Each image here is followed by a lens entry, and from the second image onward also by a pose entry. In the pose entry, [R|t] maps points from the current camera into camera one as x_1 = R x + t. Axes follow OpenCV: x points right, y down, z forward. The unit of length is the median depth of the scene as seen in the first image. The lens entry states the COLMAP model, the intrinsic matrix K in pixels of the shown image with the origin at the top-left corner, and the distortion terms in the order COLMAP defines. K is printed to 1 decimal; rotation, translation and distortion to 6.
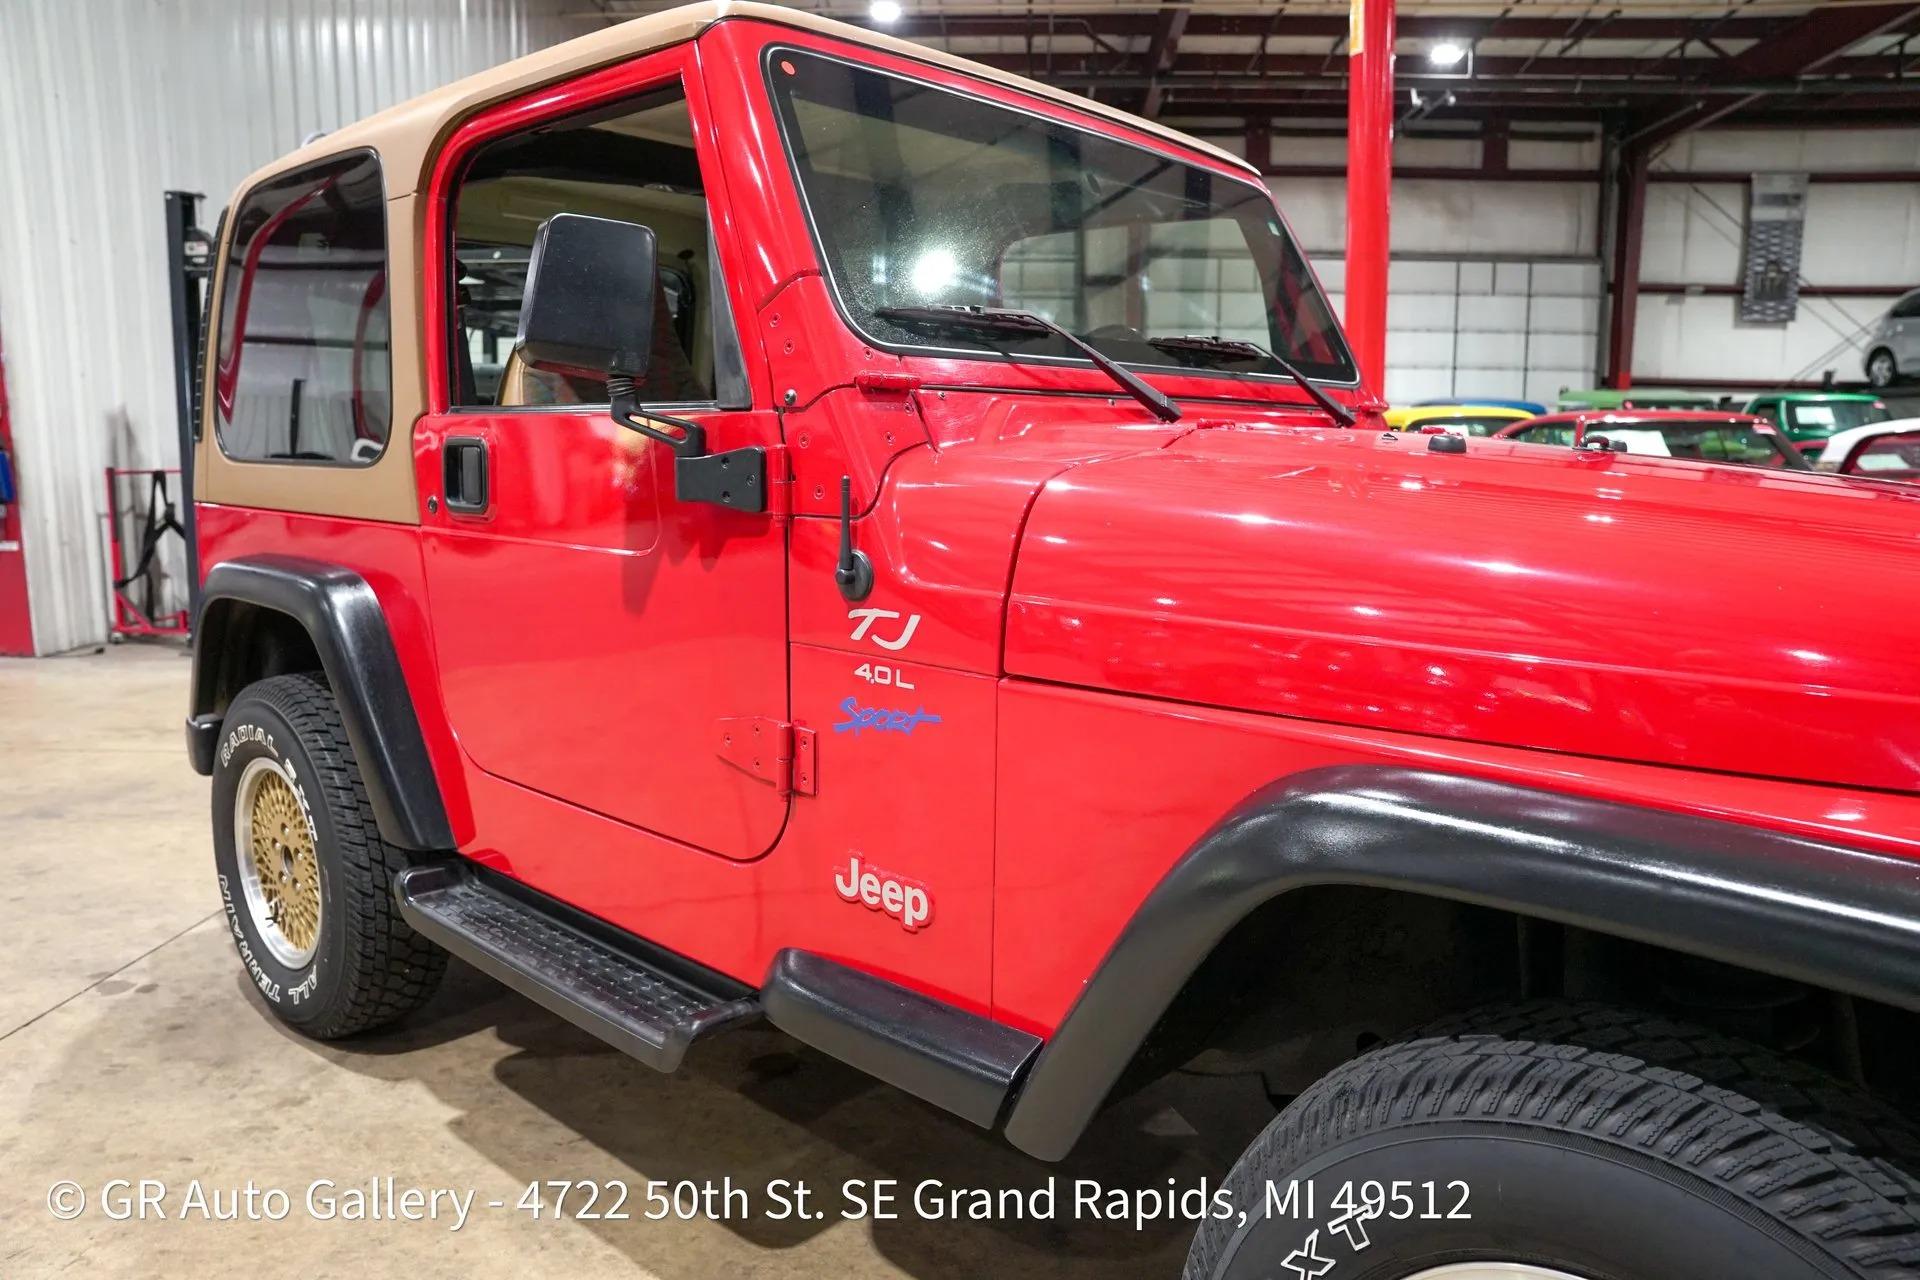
lens RADIAL K [[1328.6, 0, 963.4], [0, 1328.6, 637.5], [0, 0, 1]] dist [-0.150165, 0.121028]
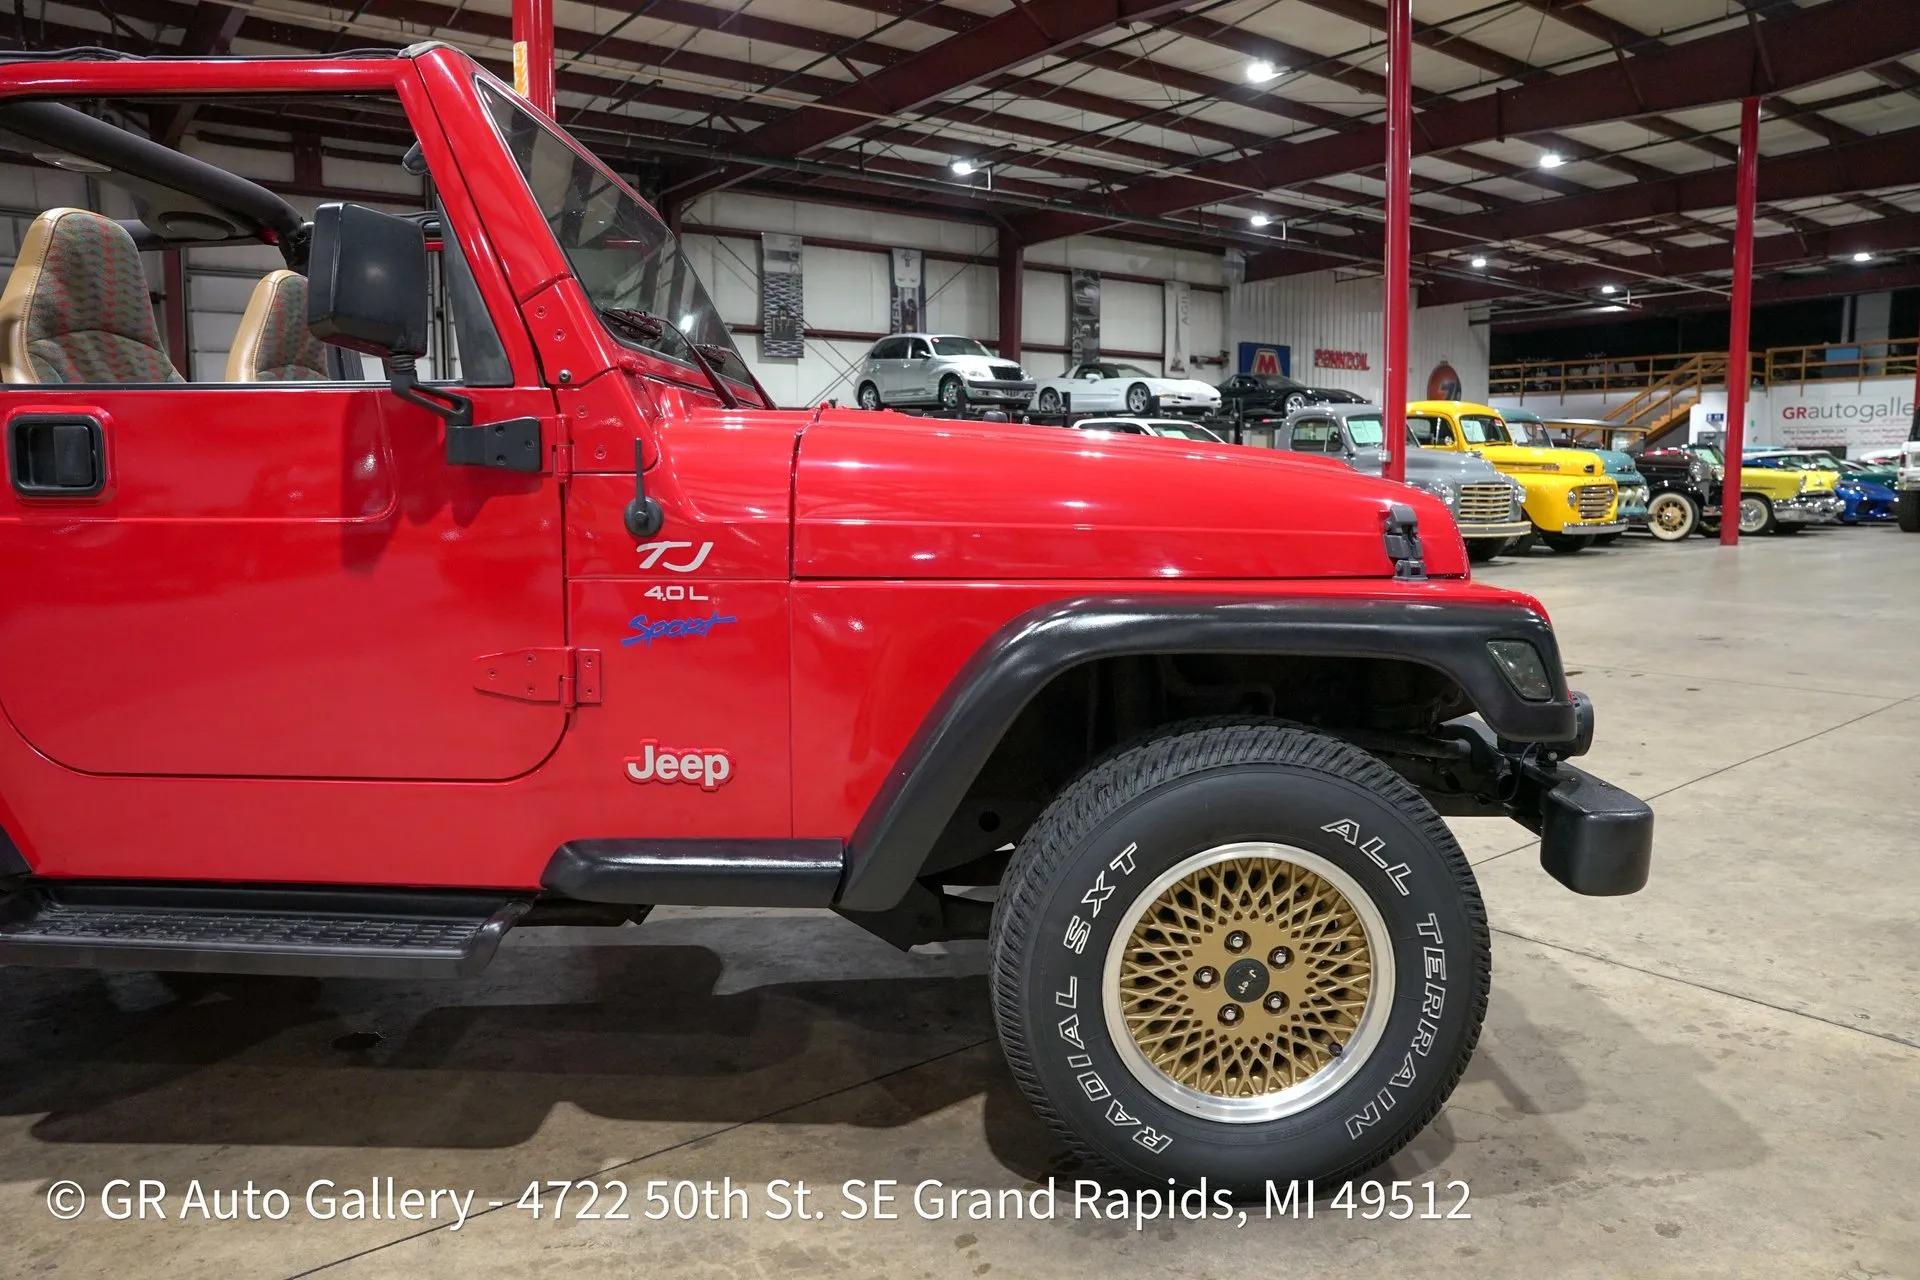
lens RADIAL K [[1326.9, 0, 964.4], [0, 1326.9, 637.2], [0, 0, 1]] dist [-0.148854, 0.118594]
pose [[0.753673, -0.090372, 0.651007, -0.102183], [0.106026, 0.994246, 0.015273, 0.012147], [-0.648641, 0.057513, 0.758918, -0.021820]]
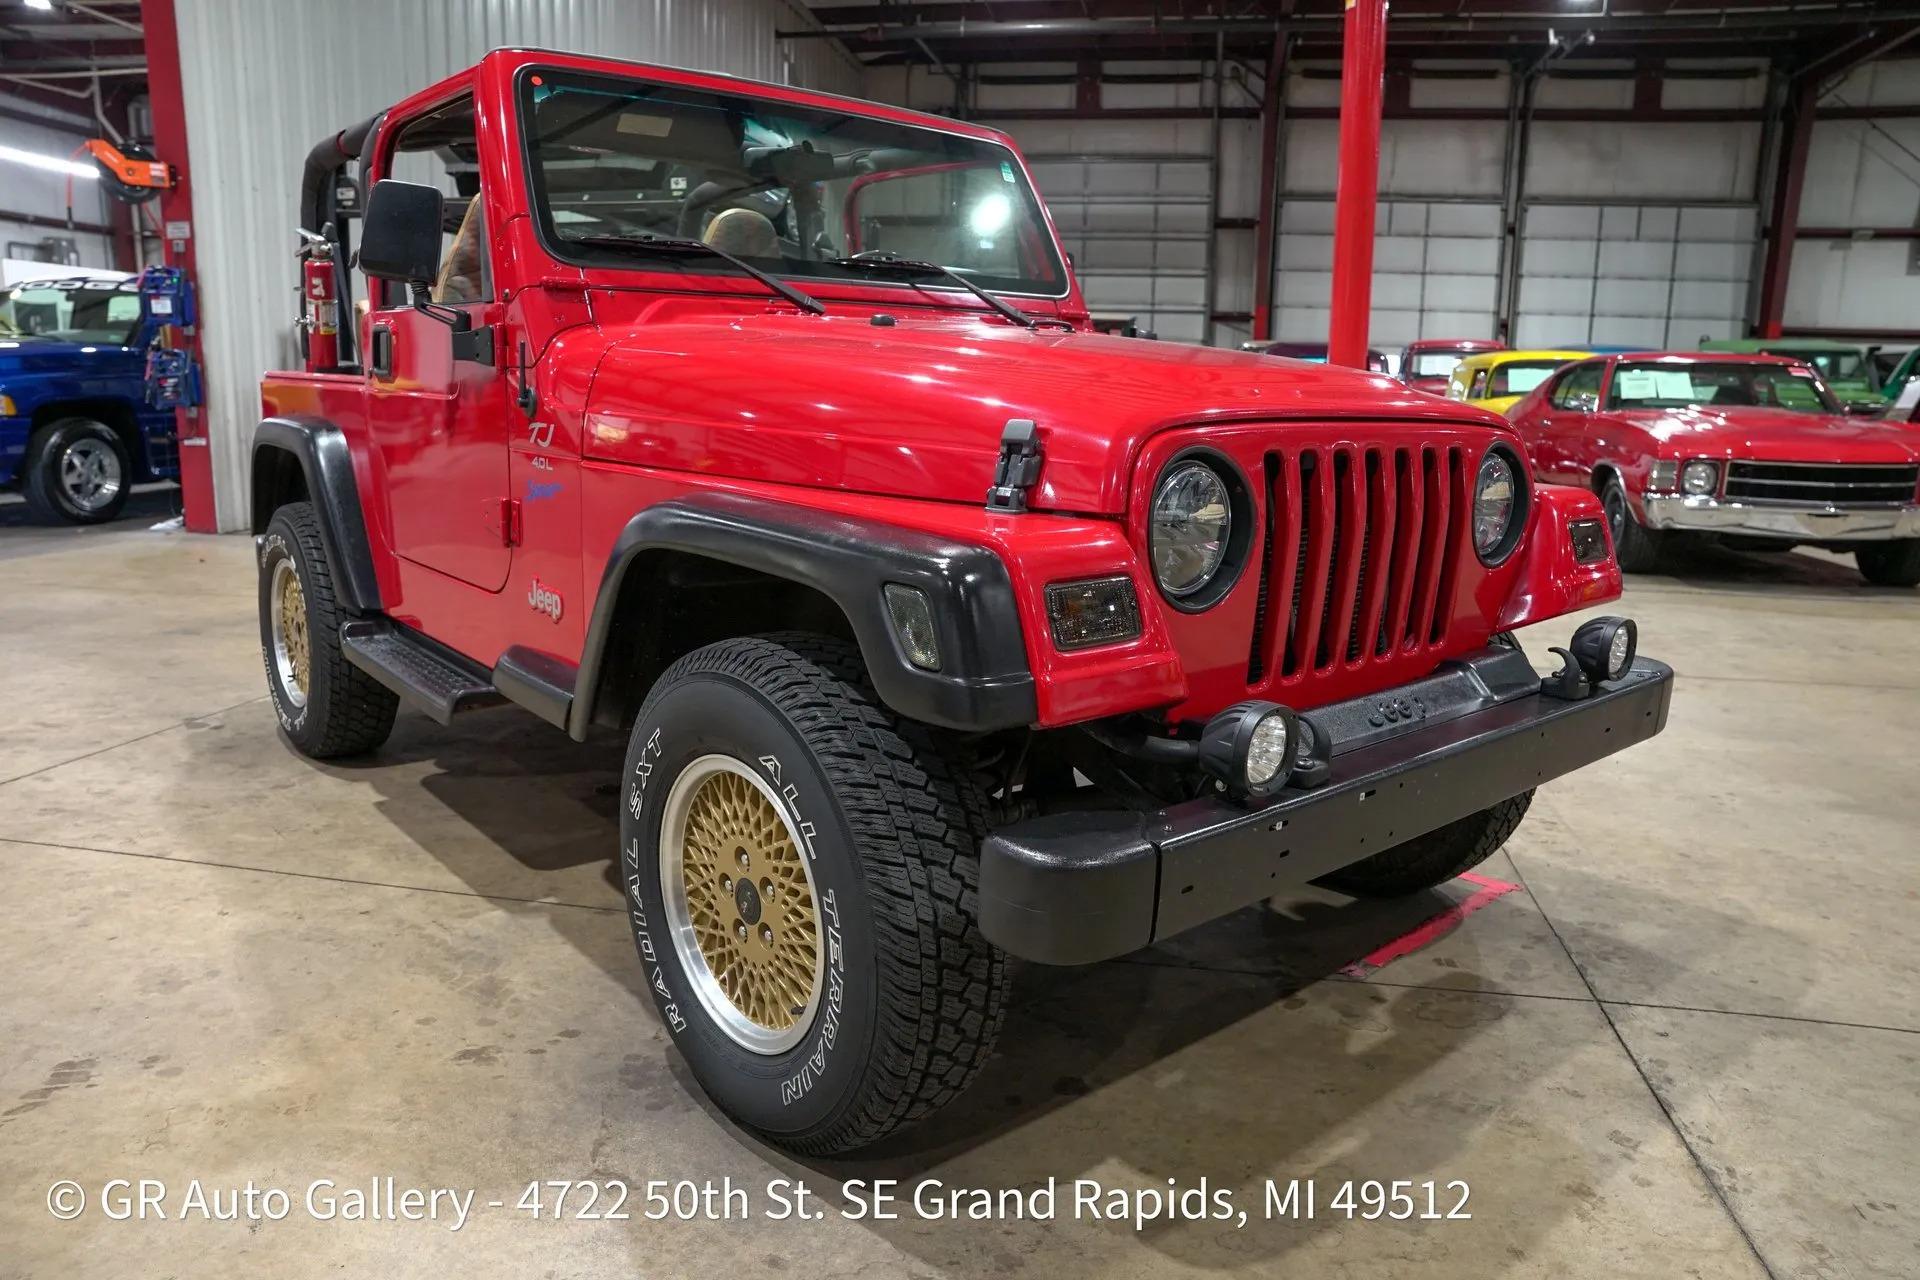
lens RADIAL K [[1326.9, 0, 964.4], [0, 1326.9, 637.2], [0, 0, 1]] dist [-0.148854, 0.118594]
pose [[0.989485, 0.044215, -0.137712, 0.103340], [-0.038379, 0.998261, 0.044751, 0.022355], [0.139451, -0.038995, 0.989461, -0.079952]]
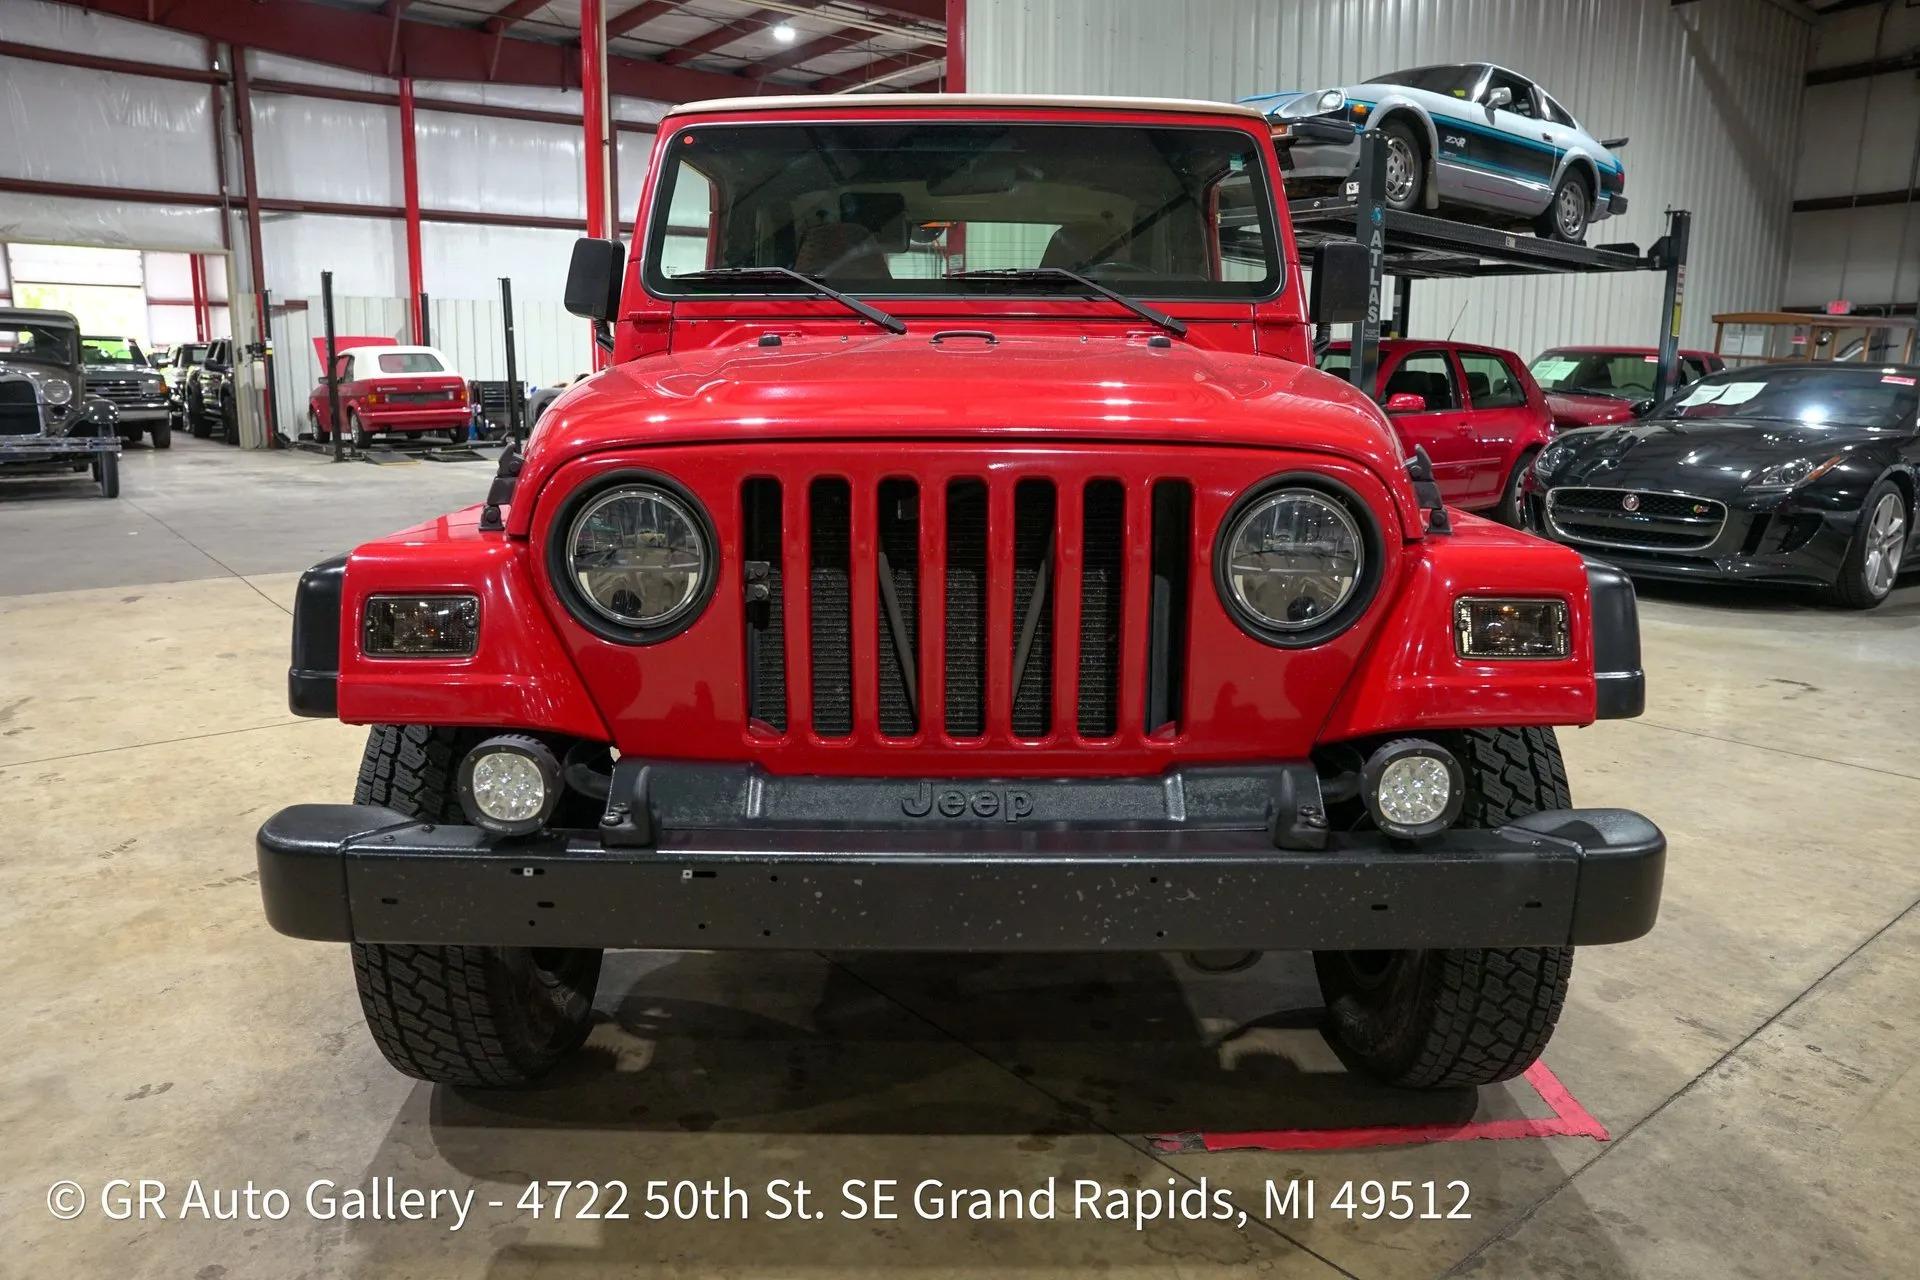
lens RADIAL K [[1328.6, 0, 963.4], [0, 1328.6, 637.5], [0, 0, 1]] dist [-0.150165, 0.121028]
pose [[0.655071, 0.147340, -0.741062, 0.259165], [-0.115402, 0.988805, 0.094586, 0.004115], [0.746702, 0.023560, 0.664741, 0.018879]]
